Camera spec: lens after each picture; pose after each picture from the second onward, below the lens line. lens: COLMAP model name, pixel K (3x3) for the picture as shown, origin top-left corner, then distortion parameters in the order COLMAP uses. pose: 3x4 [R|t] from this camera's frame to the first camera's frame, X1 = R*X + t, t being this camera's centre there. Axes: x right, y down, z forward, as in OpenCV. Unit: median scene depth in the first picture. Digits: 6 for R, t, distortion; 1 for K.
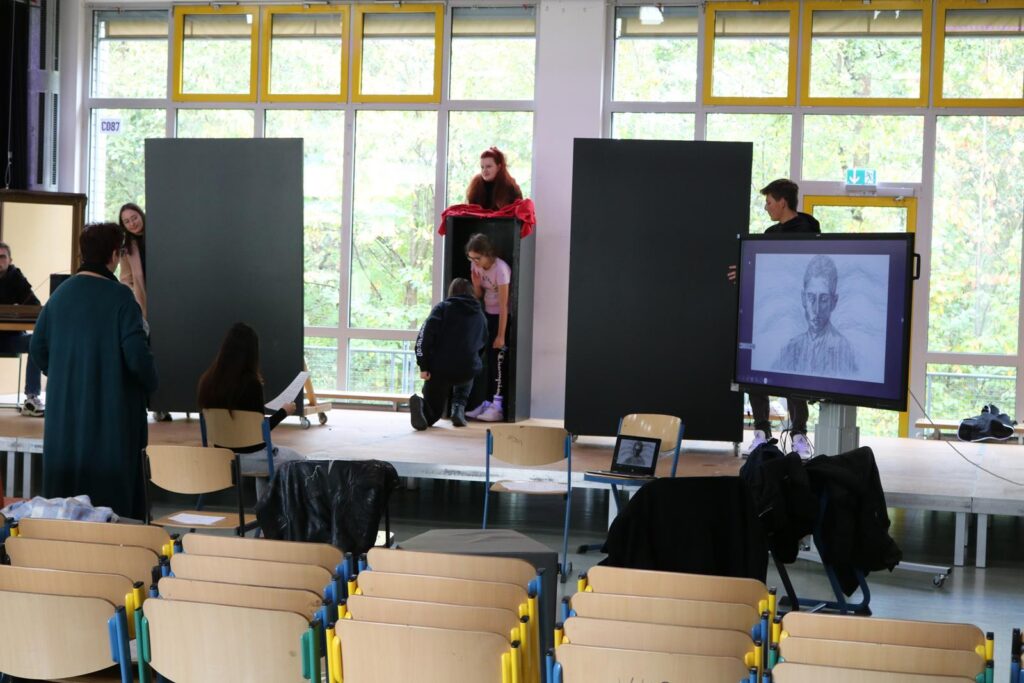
lens RADIAL K [[2107.7, 0, 512.0], [0, 2107.7, 341.5], [0, 0, 1]] dist [-0.077276, 0.100392]
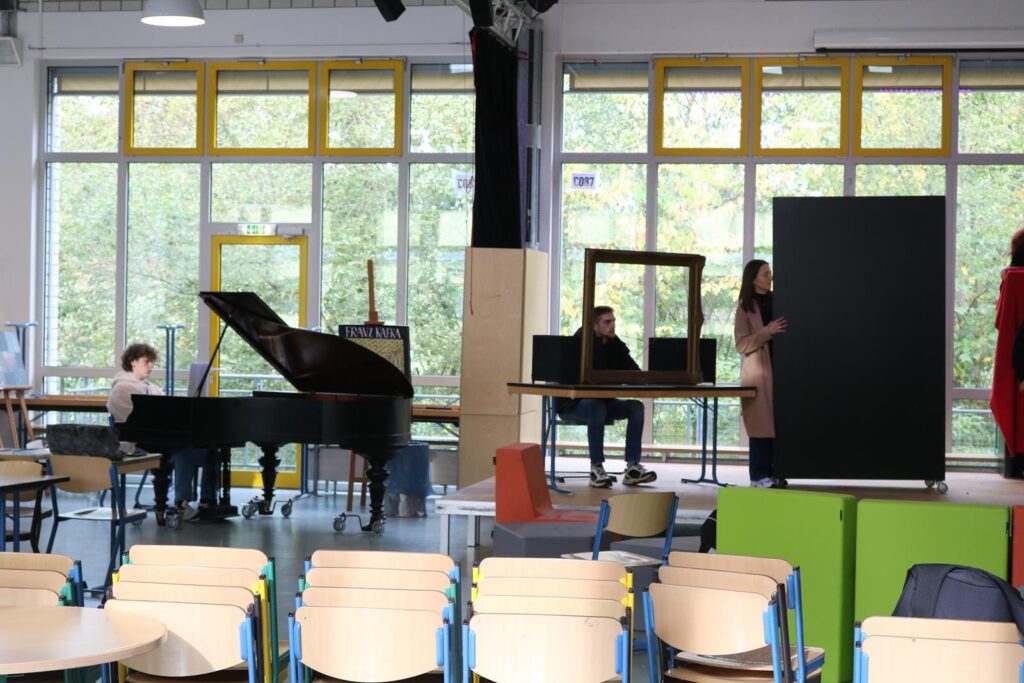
lens RADIAL K [[1958.3, 0, 512.0], [0, 1958.3, 341.5], [0, 0, 1]] dist [-0.006052, 0.073199]
pose [[0.994011, -0.015800, 0.108129, -0.312645], [0.017684, 0.999708, -0.016488, -0.013109], [-0.107837, 0.018301, 0.994000, 0.096766]]
